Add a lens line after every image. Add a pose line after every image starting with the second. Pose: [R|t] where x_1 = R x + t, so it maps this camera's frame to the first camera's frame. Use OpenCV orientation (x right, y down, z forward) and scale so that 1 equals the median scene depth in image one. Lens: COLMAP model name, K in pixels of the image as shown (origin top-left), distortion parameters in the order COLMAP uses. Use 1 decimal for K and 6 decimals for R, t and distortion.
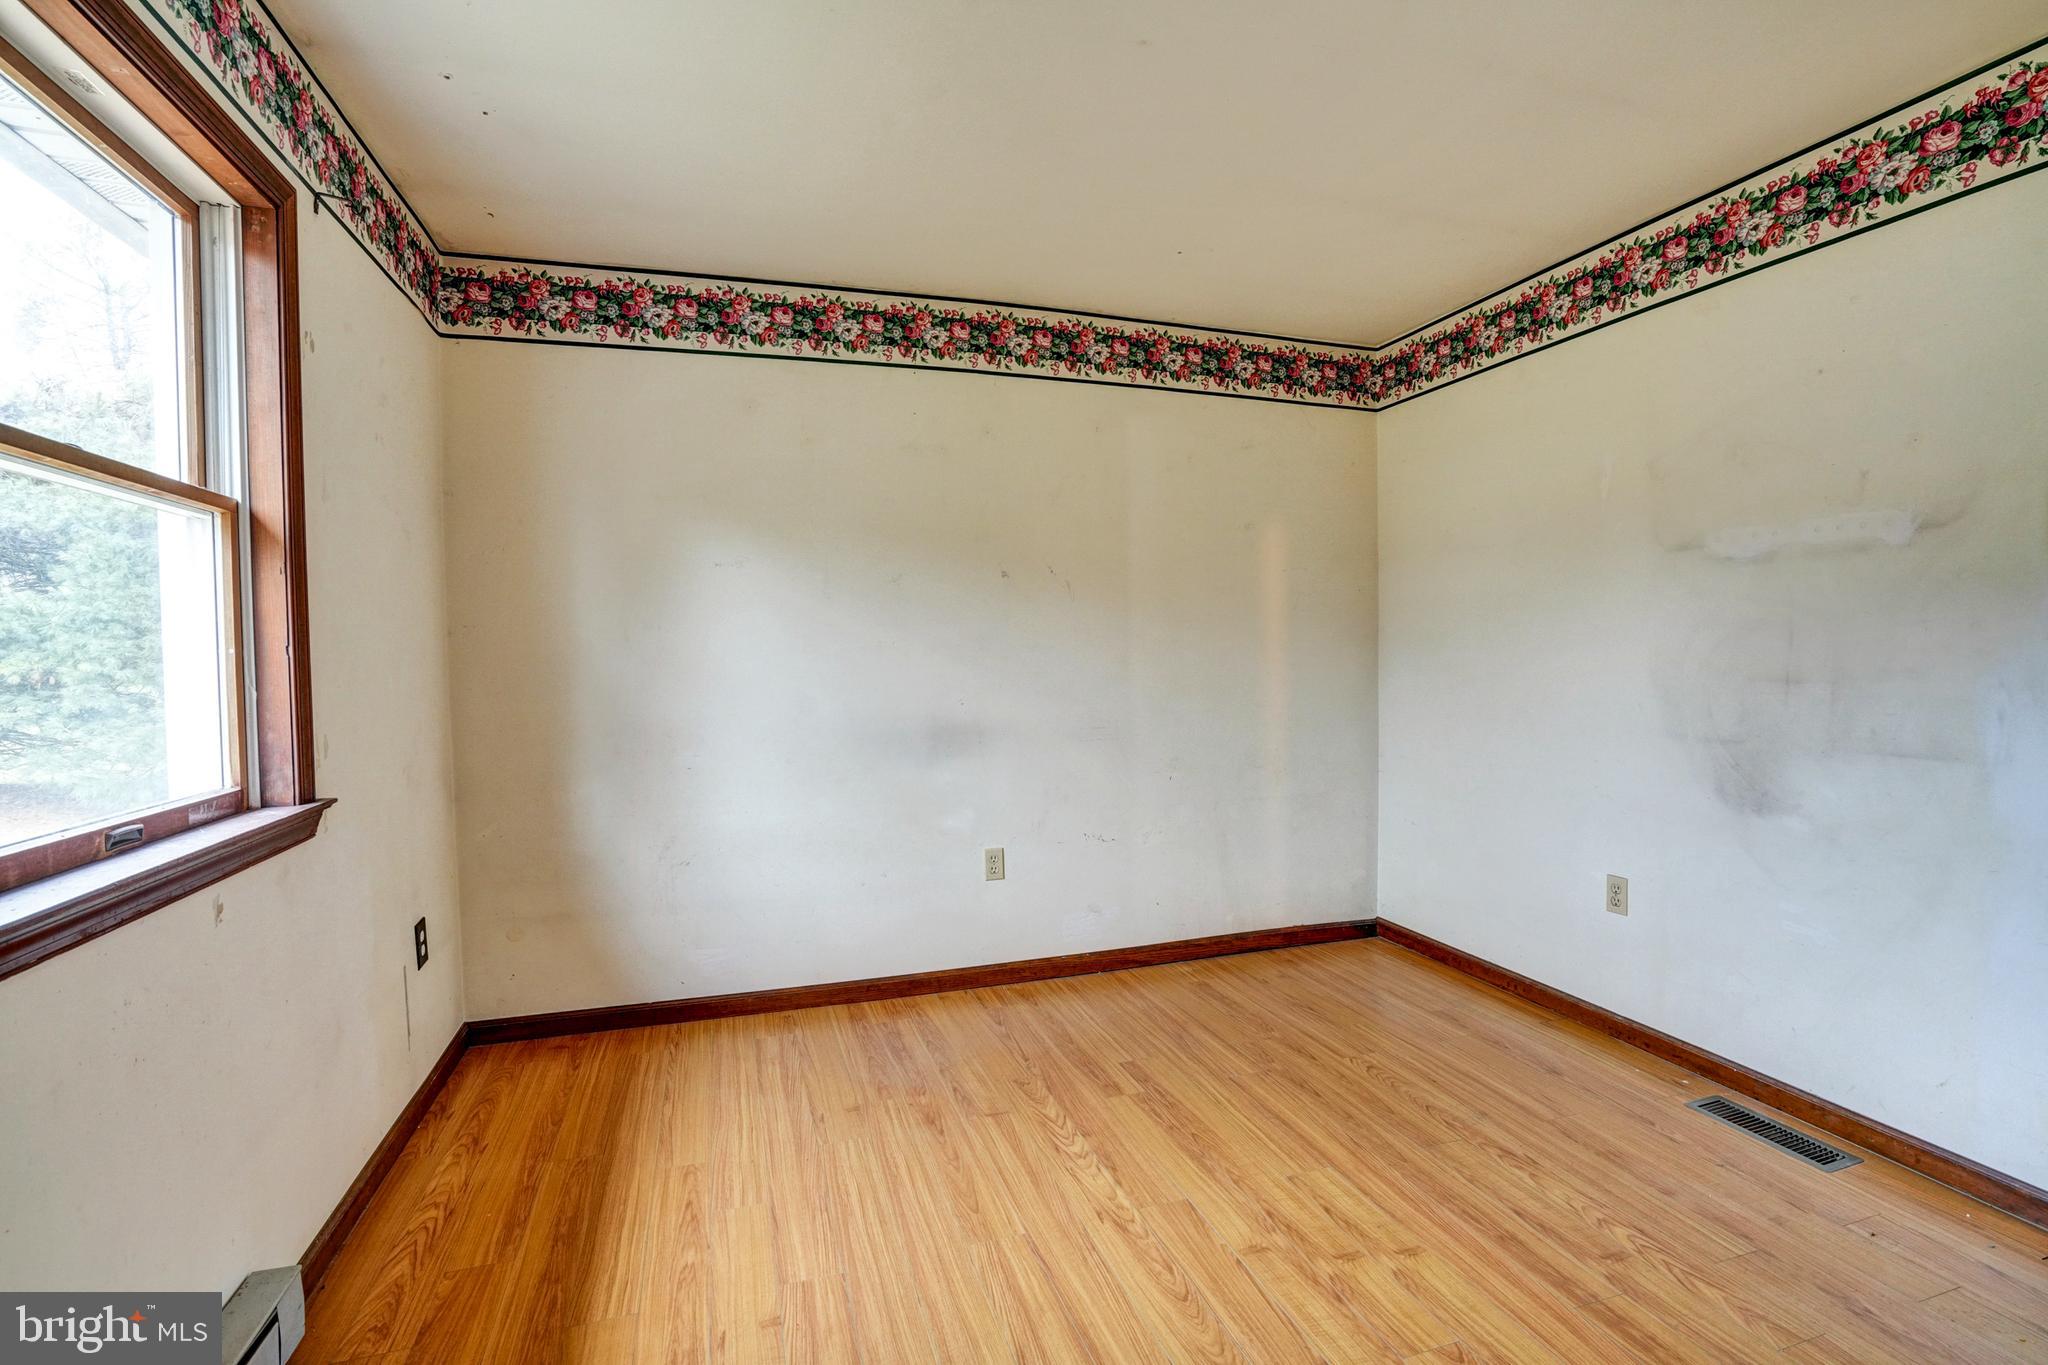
lens RADIAL K [[942.2, 0, 1025.7], [0, 942.2, 676.7], [0, 0, 1]] dist [-0.063647, 0.027093]
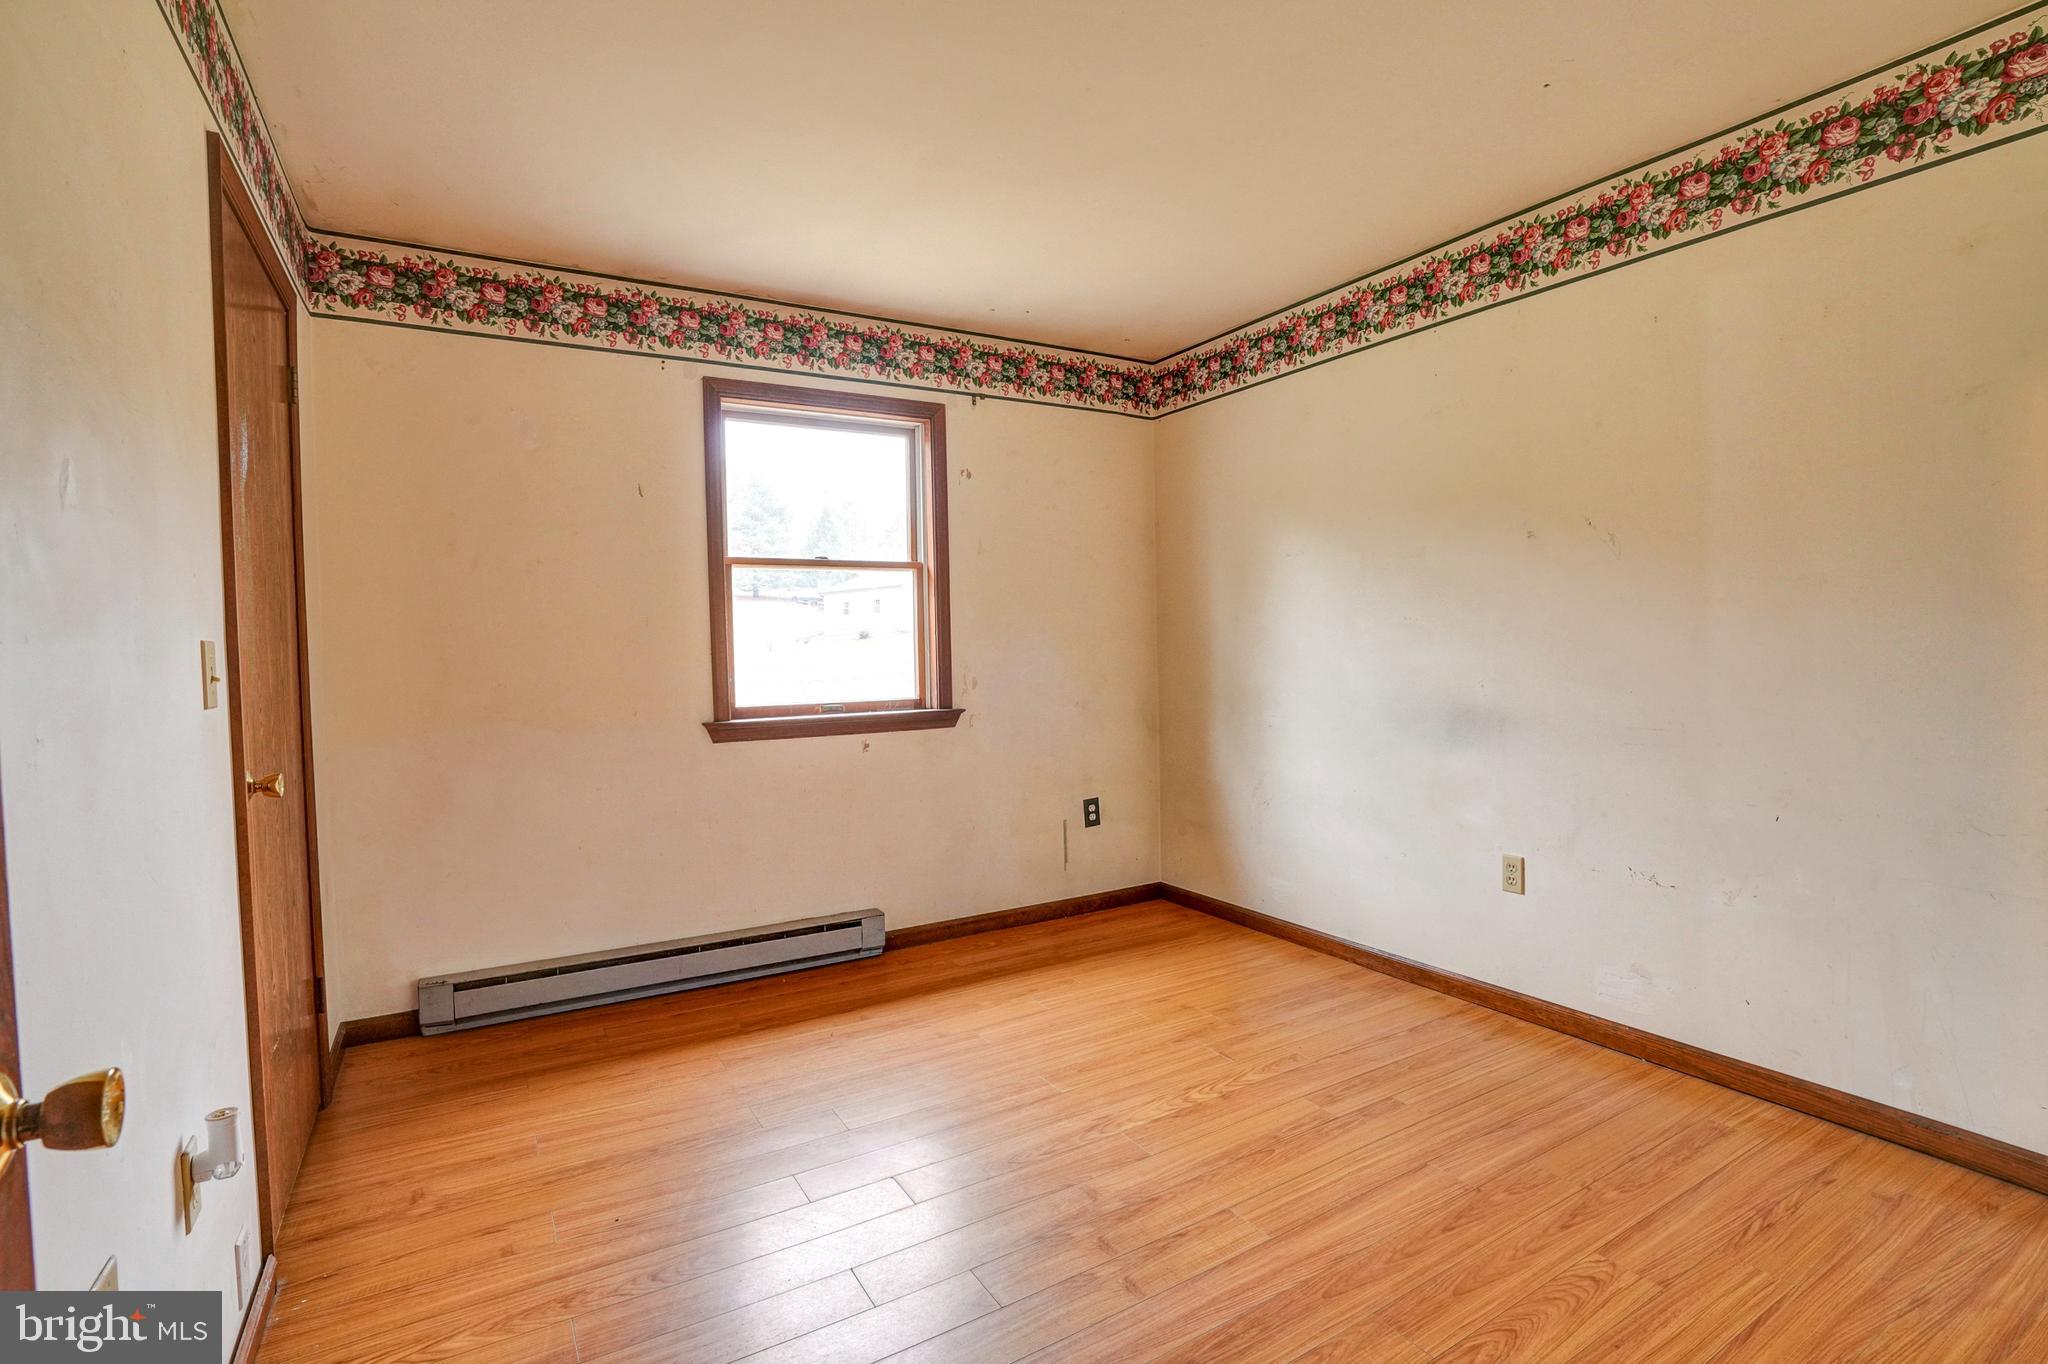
lens RADIAL K [[942.2, 0, 1025.7], [0, 942.2, 676.2], [0, 0, 1]] dist [-0.063647, 0.027093]
pose [[0.234426, 0.039036, -0.971350, 0.774600], [-0.013438, 0.999228, 0.036913, -0.008110], [0.972041, 0.004400, 0.234770, 0.419154]]
